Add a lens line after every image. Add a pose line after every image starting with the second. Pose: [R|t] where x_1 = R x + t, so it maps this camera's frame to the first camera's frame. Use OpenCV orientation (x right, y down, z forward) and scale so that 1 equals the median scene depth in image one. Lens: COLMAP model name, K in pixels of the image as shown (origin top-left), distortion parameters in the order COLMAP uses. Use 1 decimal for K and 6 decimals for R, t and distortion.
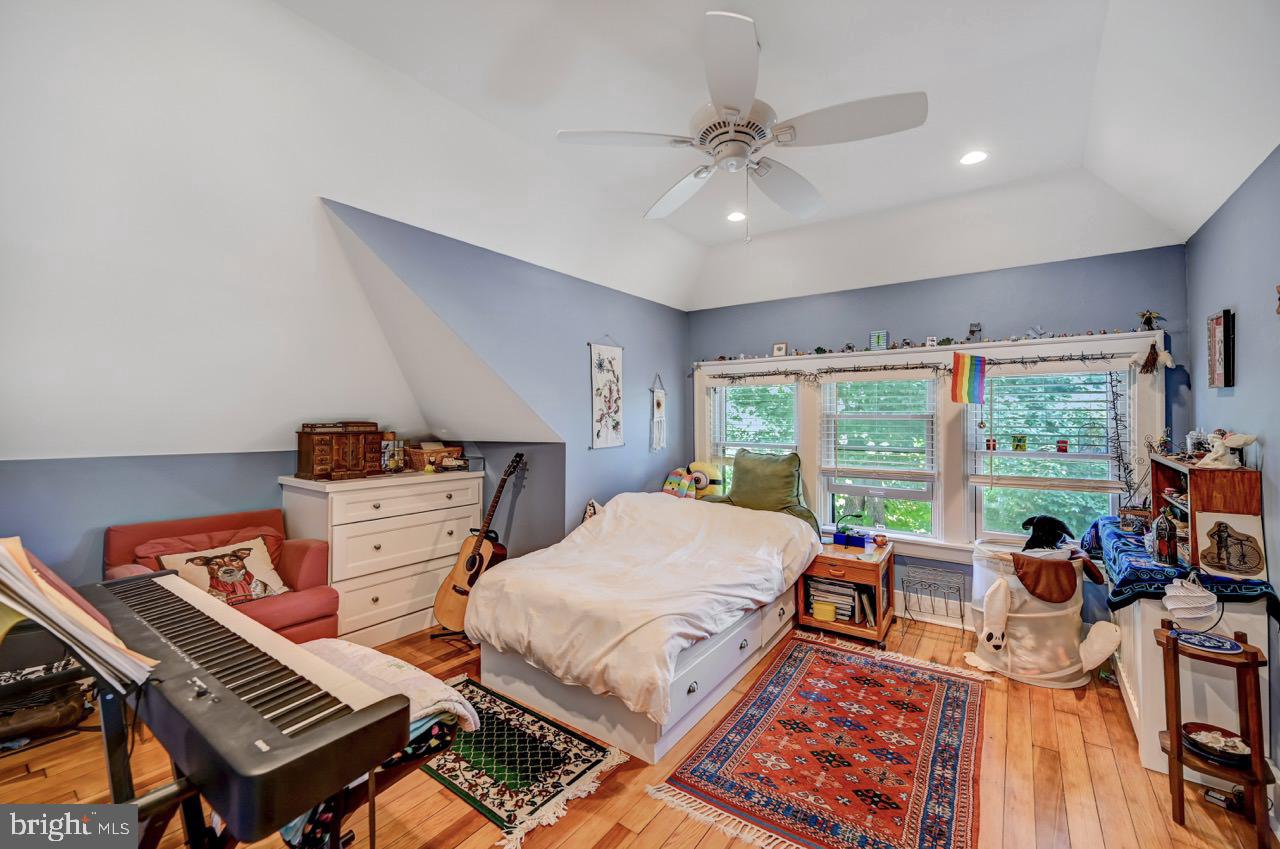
lens RADIAL K [[520.9, 0, 645.0], [0, 520.9, 417.7], [0, 0, 1]] dist [0.003176, 0.000054]
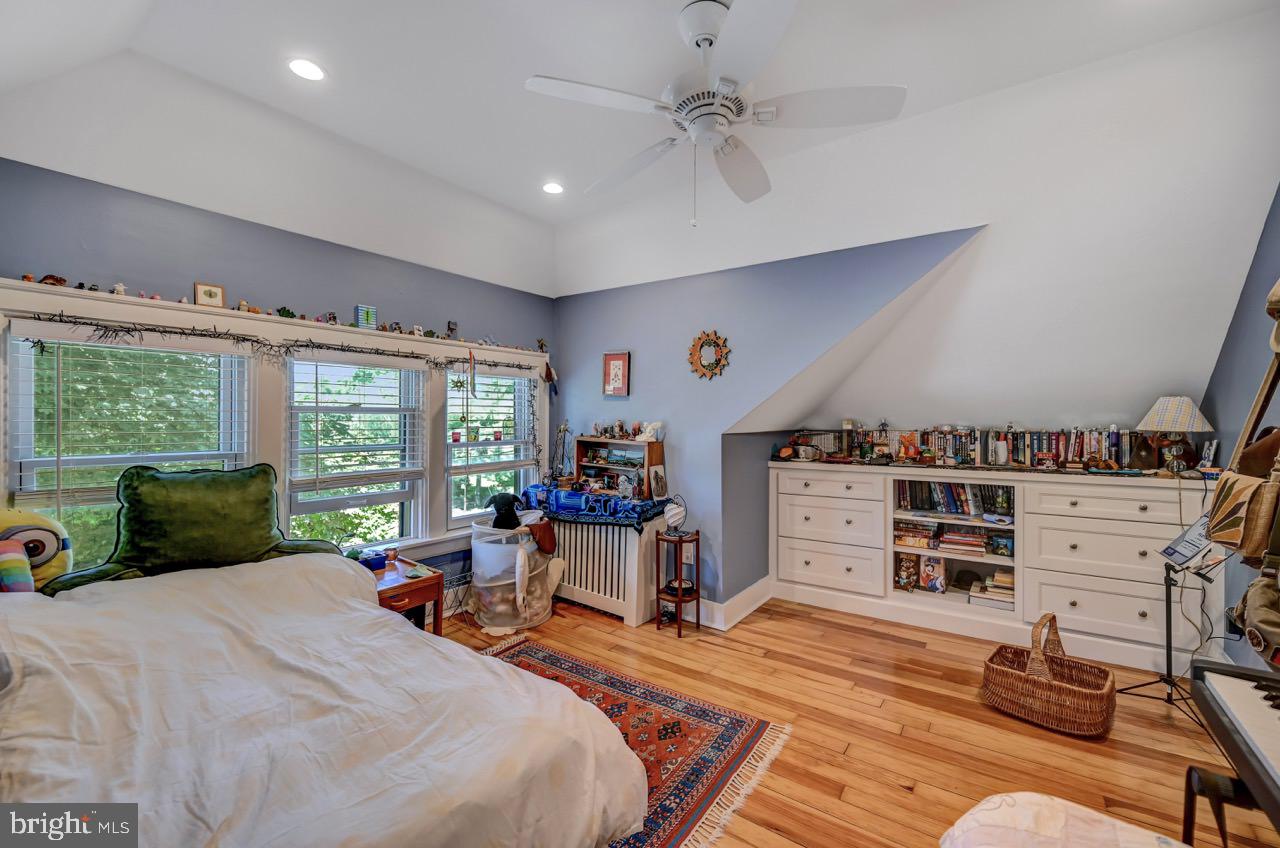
lens RADIAL K [[543.2, 0, 642.3], [0, 543.2, 422.8], [0, 0, 1]] dist [-0.000540, -0.000027]
pose [[-0.006122, -0.010331, 0.999928, -0.445464], [-0.005716, 0.999931, 0.010296, 0.008492], [-0.999965, -0.005653, -0.006181, 0.605410]]
